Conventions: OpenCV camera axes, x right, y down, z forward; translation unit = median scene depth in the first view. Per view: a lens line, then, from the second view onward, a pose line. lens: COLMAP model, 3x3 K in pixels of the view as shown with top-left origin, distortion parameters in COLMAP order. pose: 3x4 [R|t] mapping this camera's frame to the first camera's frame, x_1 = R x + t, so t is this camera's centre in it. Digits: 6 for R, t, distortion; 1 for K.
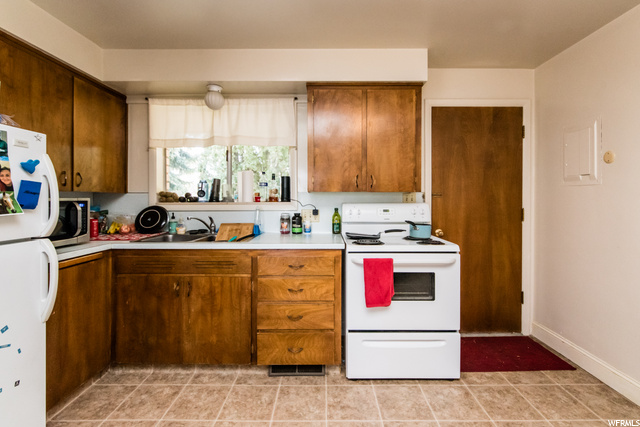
lens RADIAL K [[294.2, 0, 321.5], [0, 294.2, 199.6], [0, 0, 1]] dist [-0.000205, 0.000008]
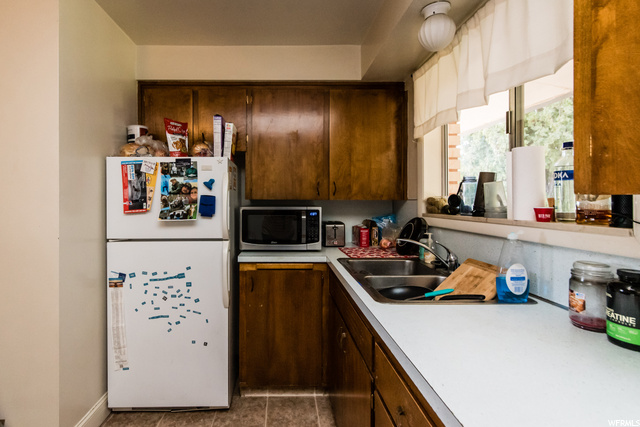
lens RADIAL K [[324.8, 0, 319.9], [0, 324.8, 199.9], [0, 0, 1]] dist [0.001073, 0.000100]
pose [[0.010481, -0.001878, -0.999943, 0.329881], [-0.001400, 0.999997, -0.001893, -0.028451], [0.999944, 0.001420, 0.010478, 1.042891]]
